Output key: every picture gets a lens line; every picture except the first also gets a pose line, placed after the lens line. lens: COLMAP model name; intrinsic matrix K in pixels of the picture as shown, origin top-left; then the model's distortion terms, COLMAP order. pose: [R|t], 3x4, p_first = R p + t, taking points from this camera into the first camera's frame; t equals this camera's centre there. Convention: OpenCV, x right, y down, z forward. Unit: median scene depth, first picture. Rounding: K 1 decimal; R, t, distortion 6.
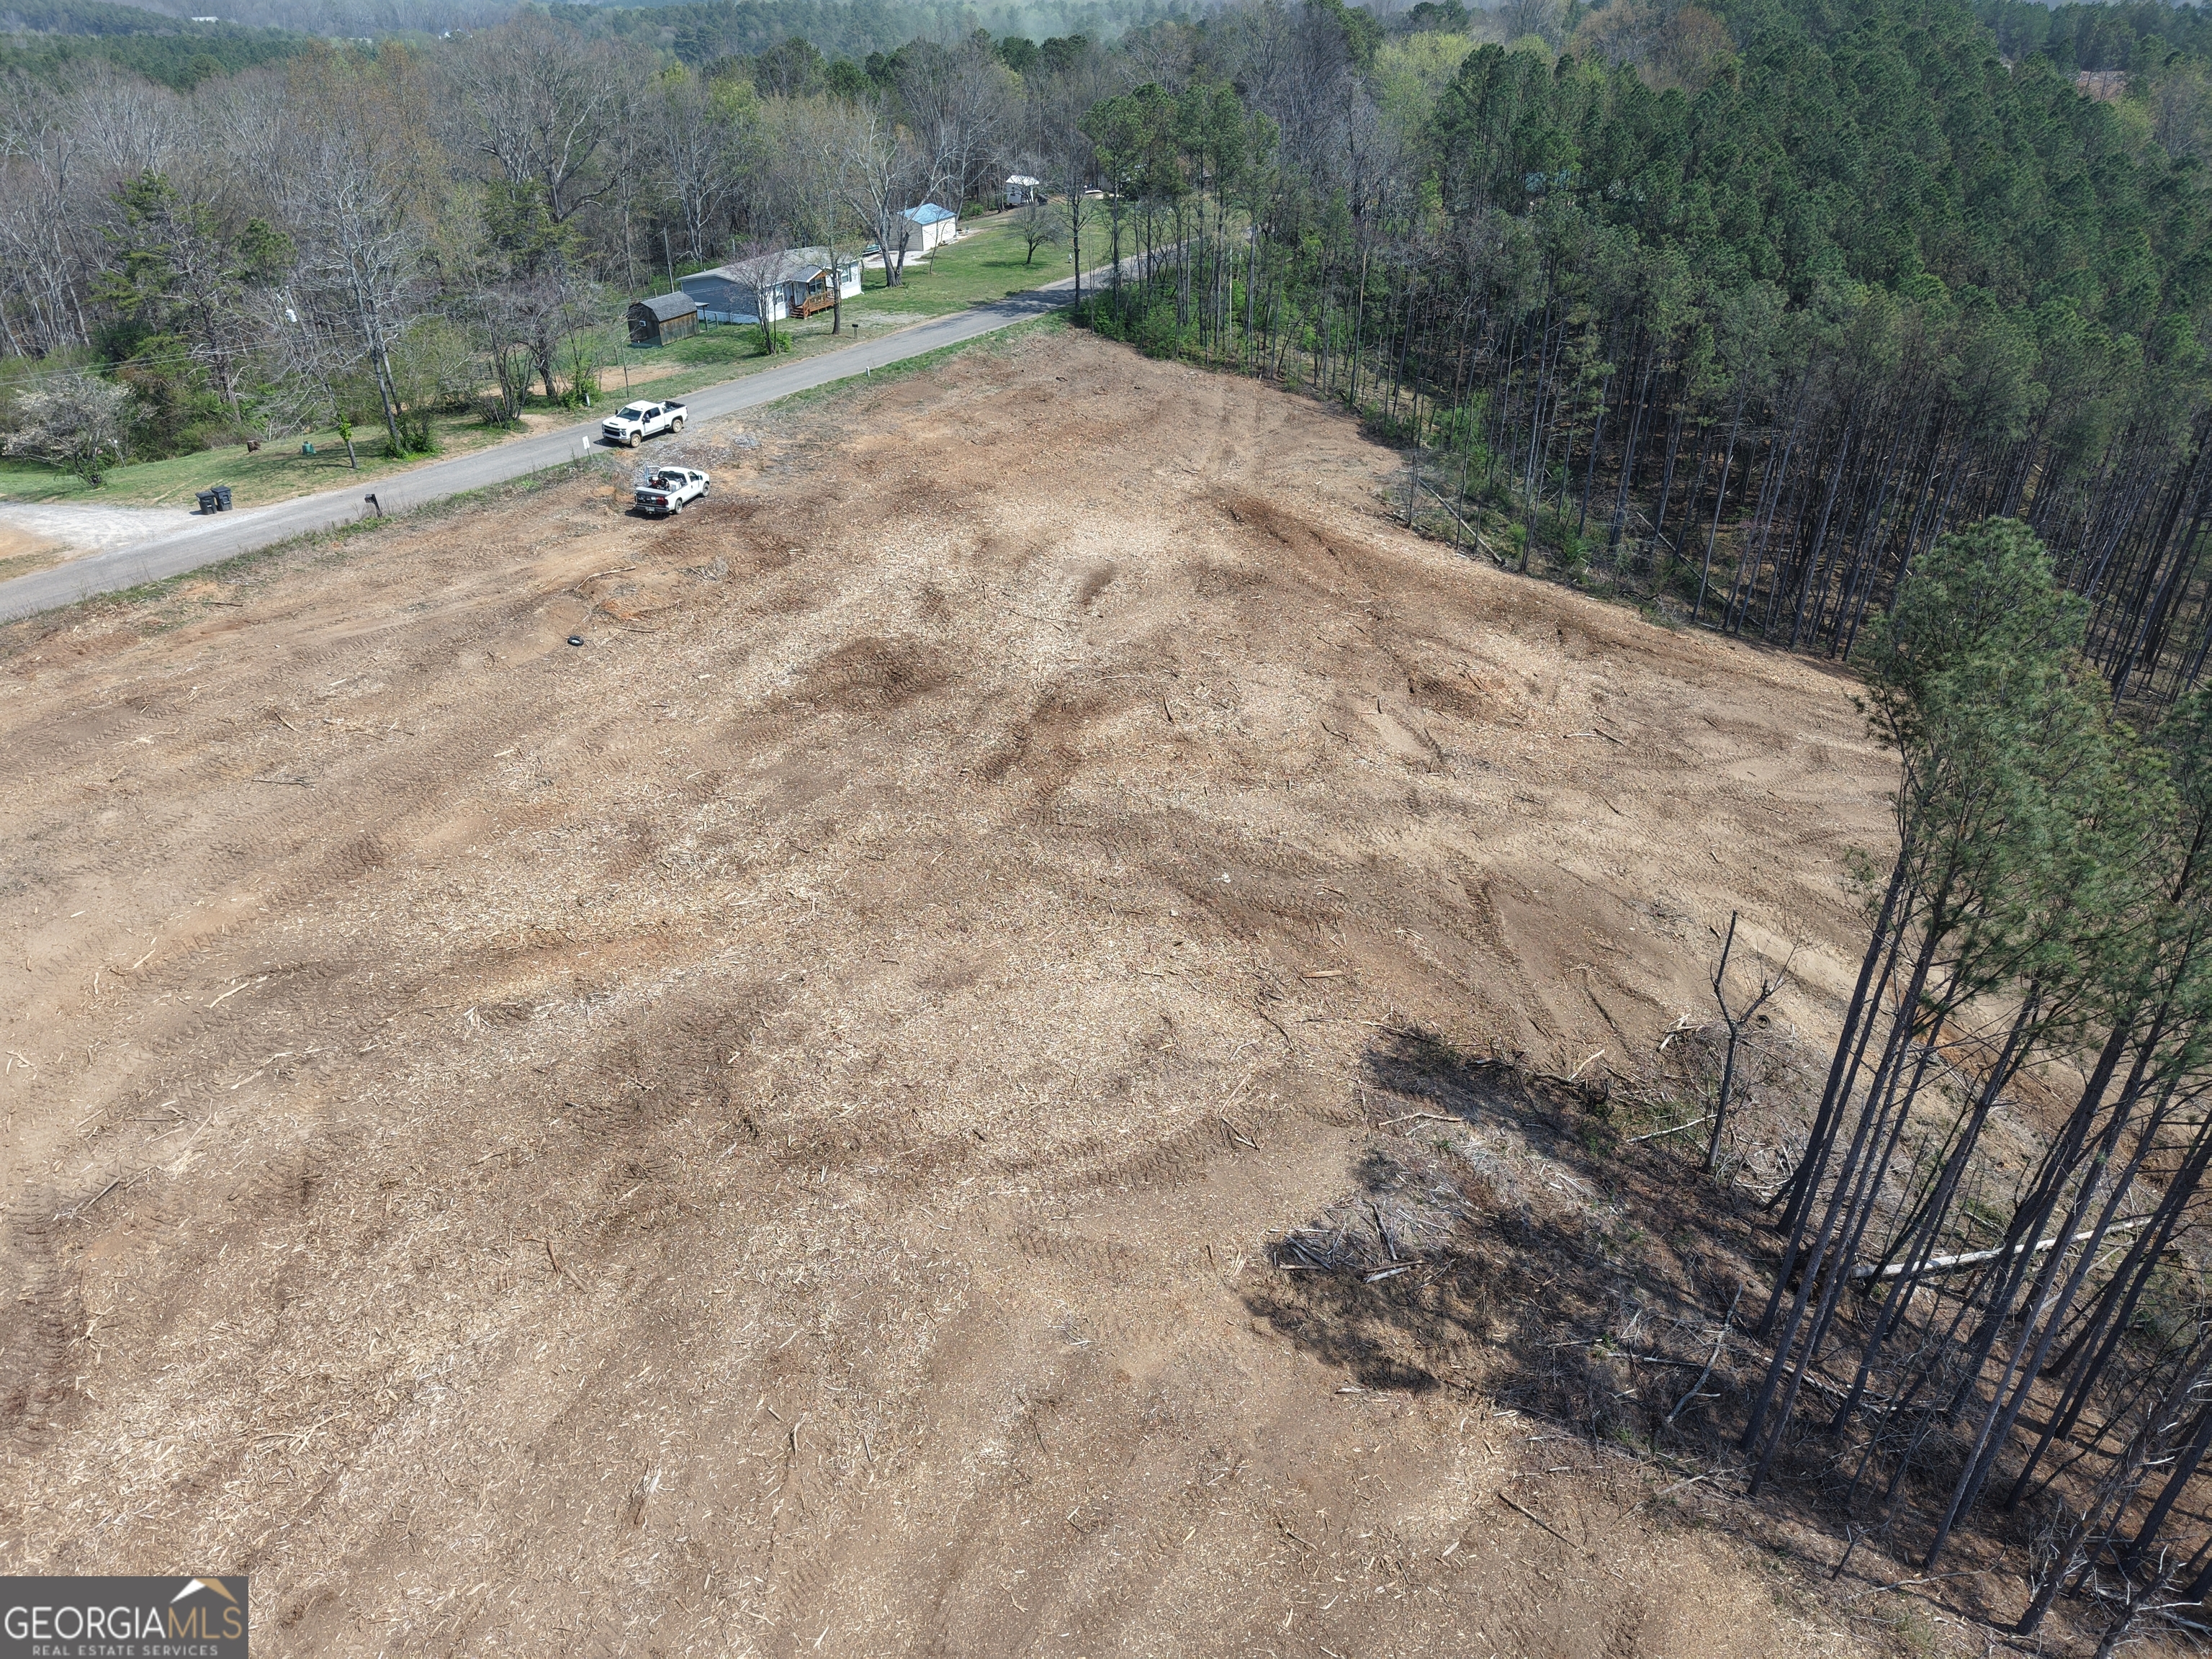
lens RADIAL K [[1473.0, 0, 1110.0], [0, 1473.0, 821.9], [0, 0, 1]] dist [0.026442, -0.026258]
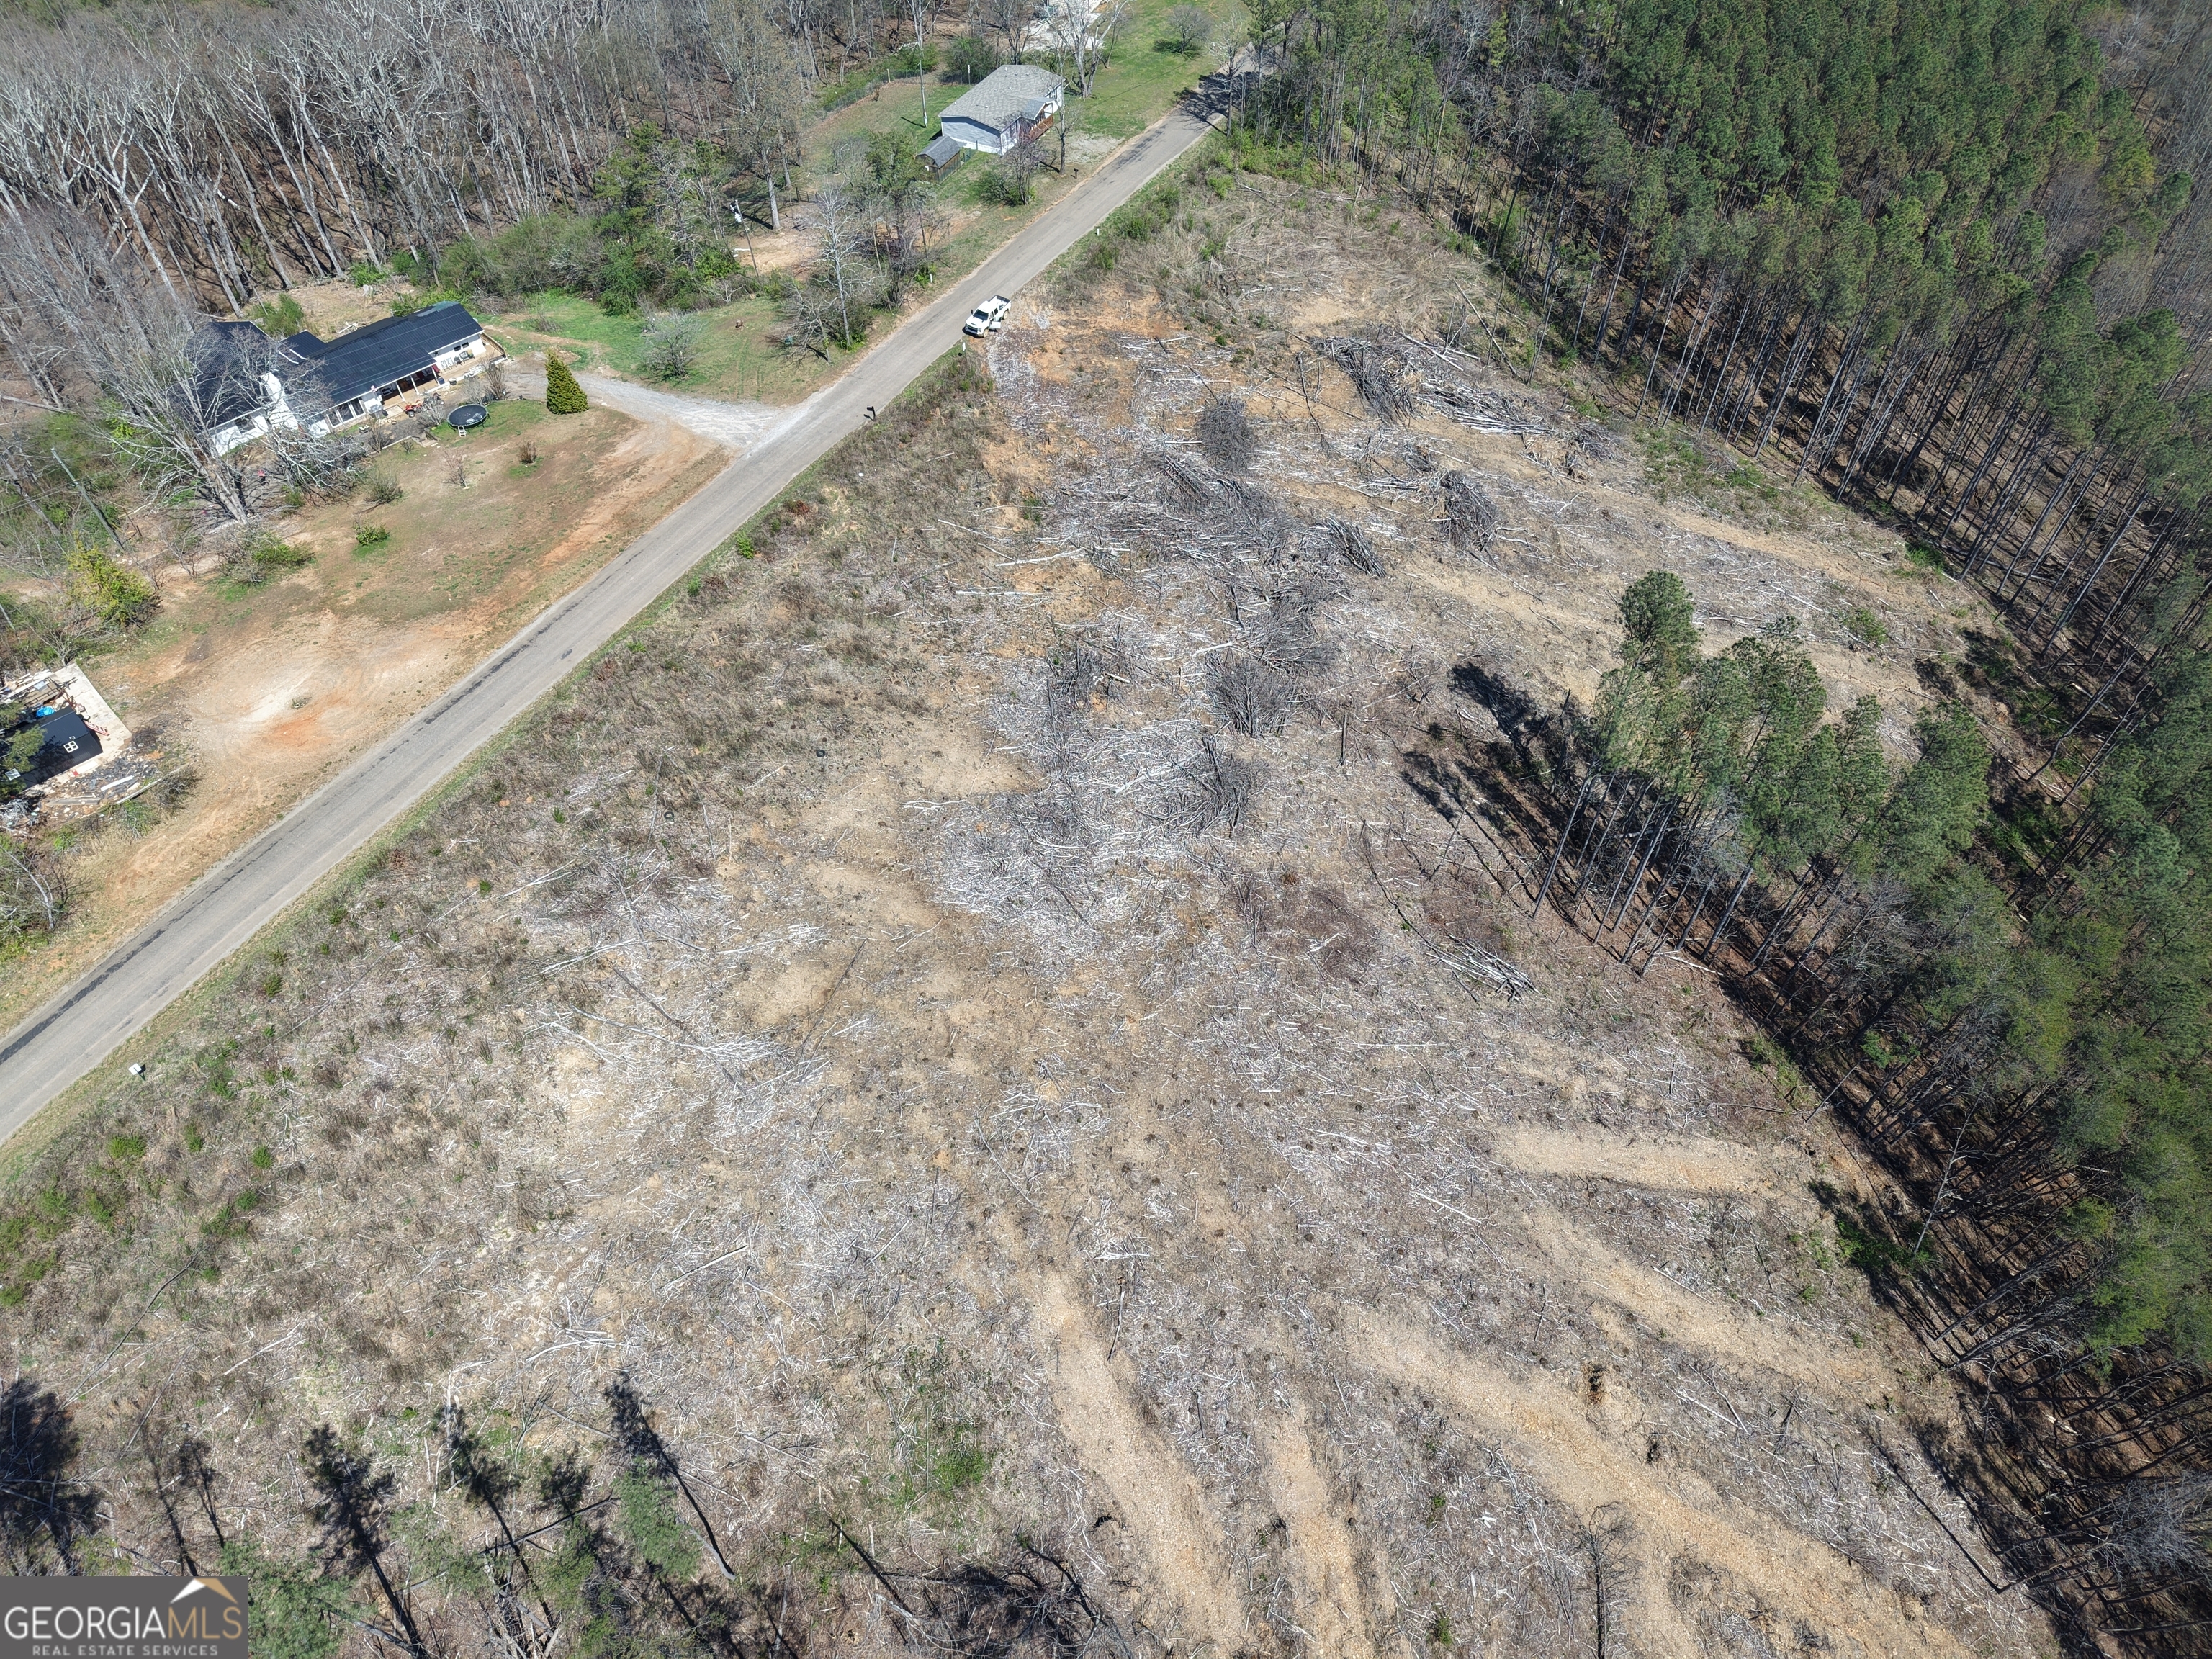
lens RADIAL K [[1473.0, 0, 1112.7], [0, 1473.0, 838.8], [0, 0, 1]] dist [0.026442, -0.026258]
pose [[0.999861, -0.000697, -0.016664, -0.251606], [0.006080, 0.945599, 0.325277, -0.421003], [0.015531, -0.325333, 0.945472, -1.151667]]
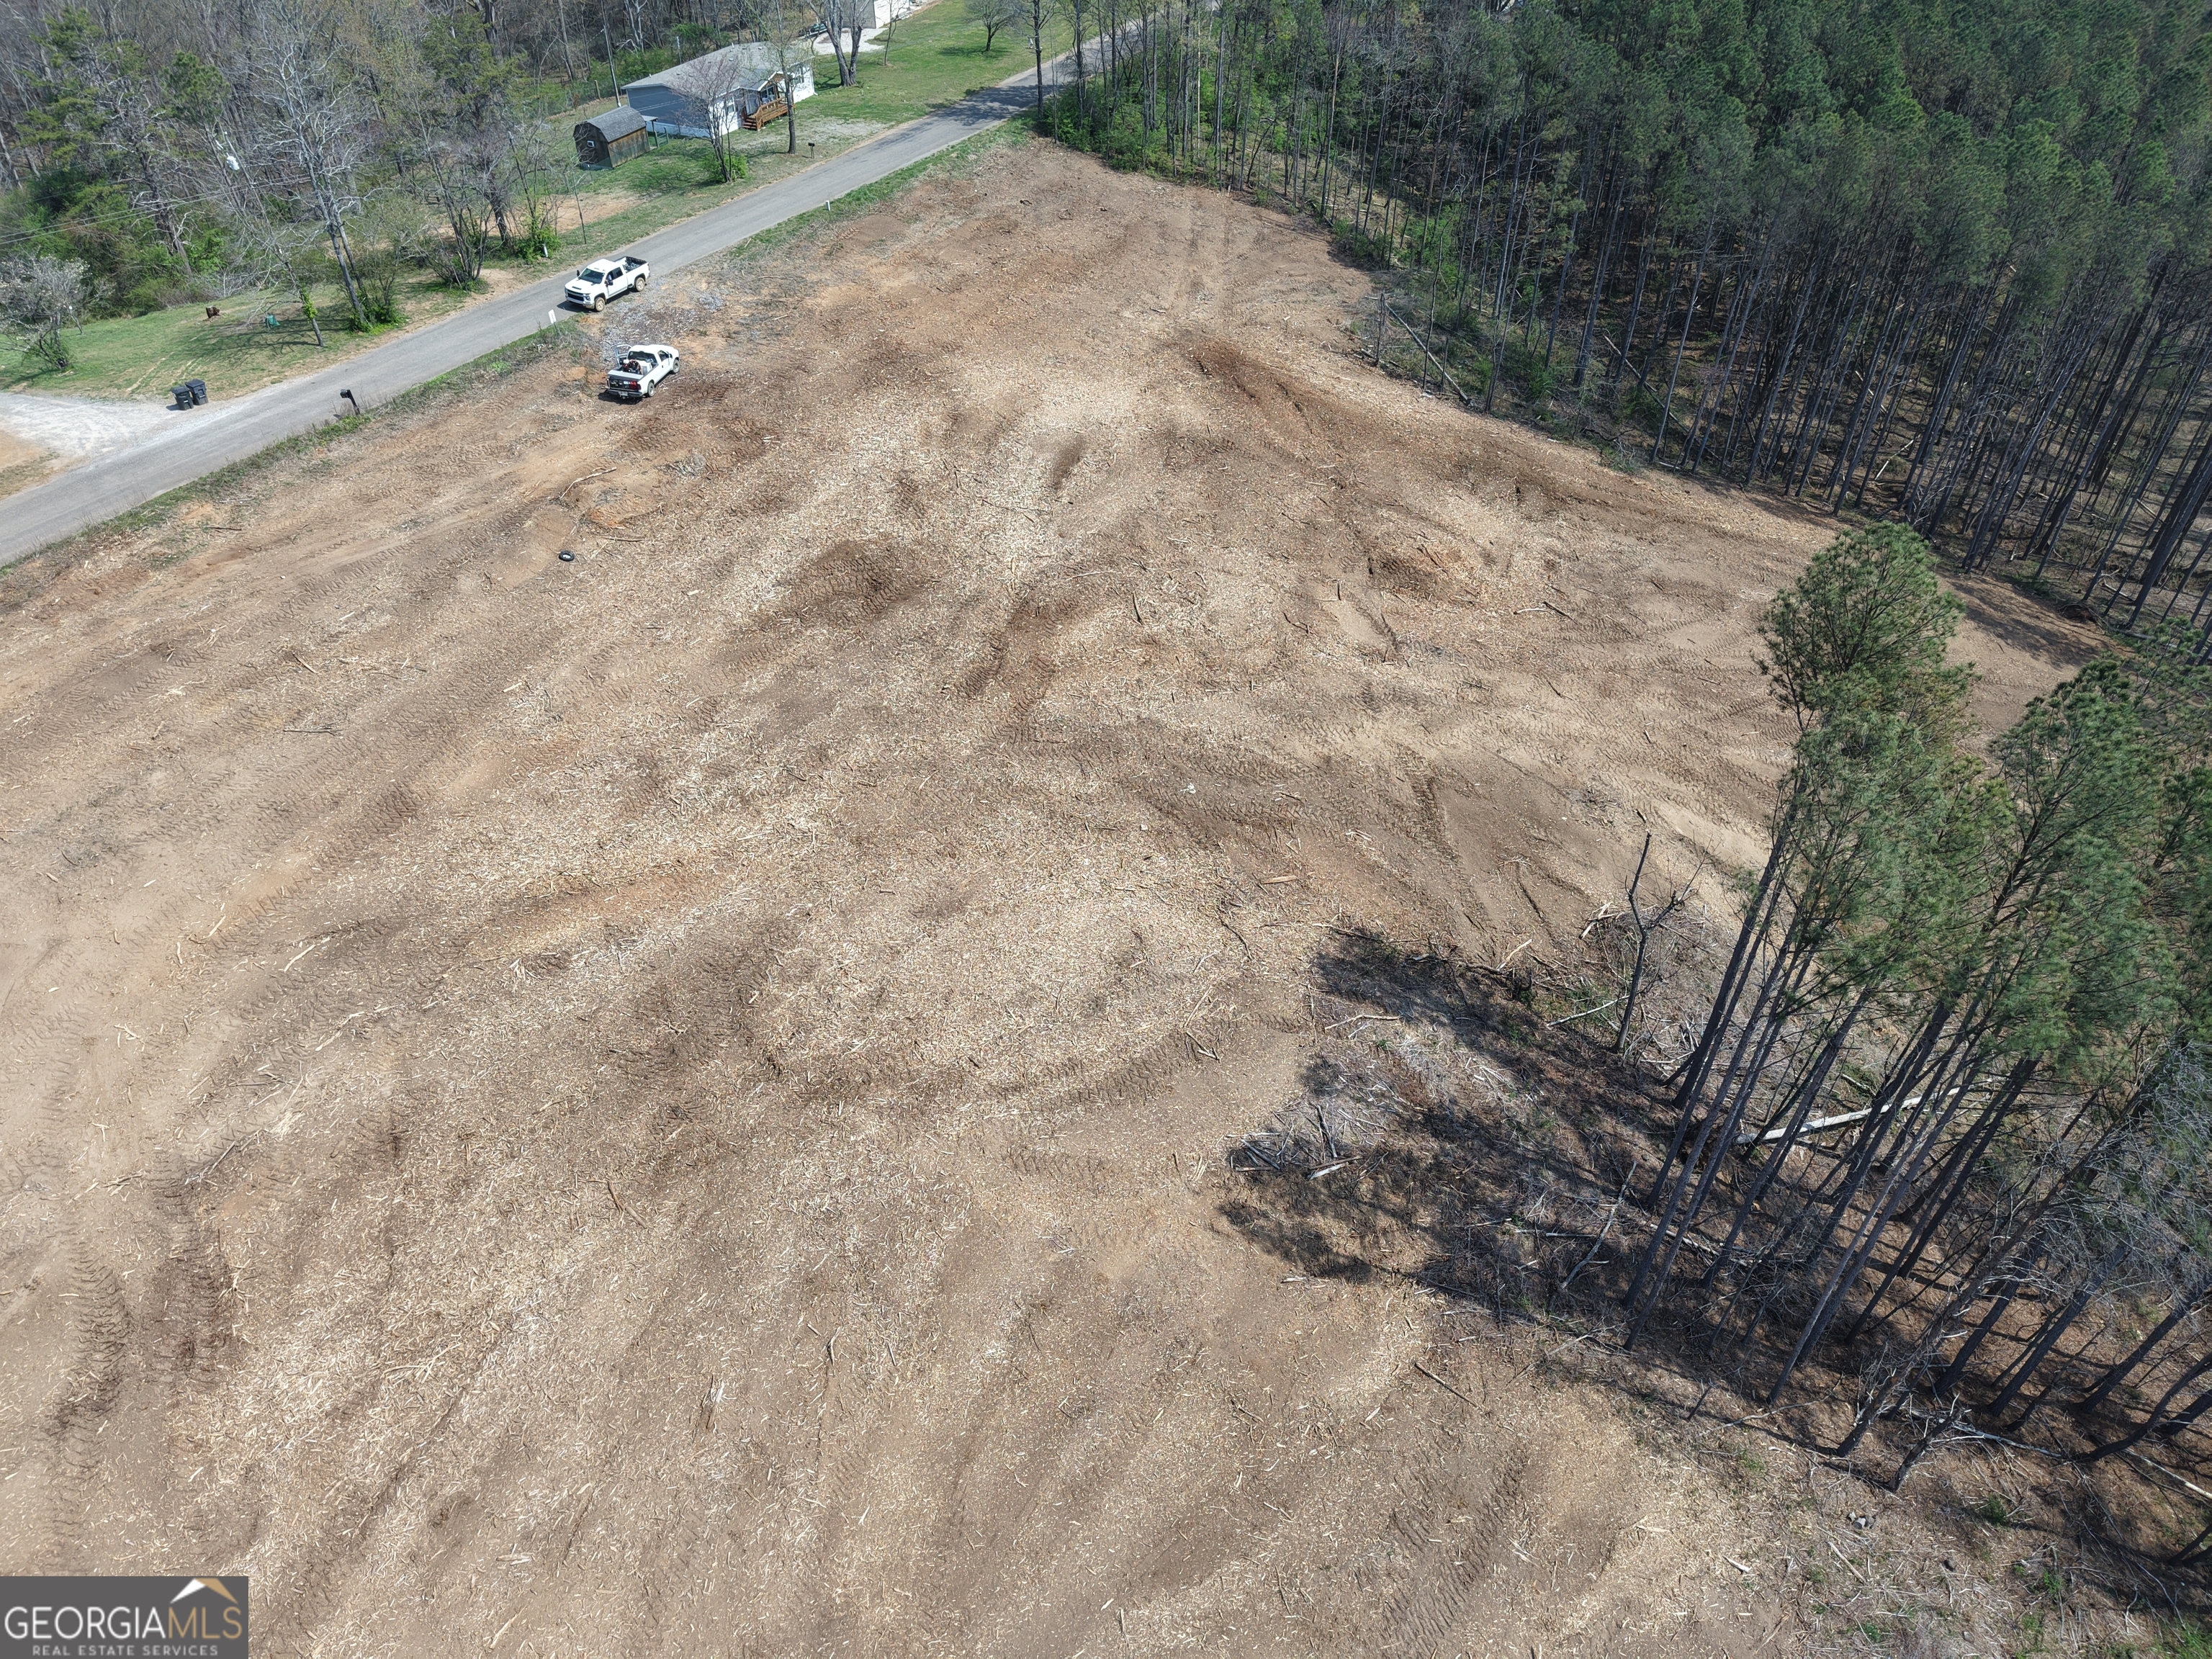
lens RADIAL K [[1473.0, 0, 1110.9], [0, 1473.0, 821.2], [0, 0, 1]] dist [0.026442, -0.026258]
pose [[0.999734, -0.014819, 0.017663, 0.000047], [0.011696, 0.986161, 0.165377, -0.122681], [-0.019870, -0.165127, 0.986072, -0.073714]]
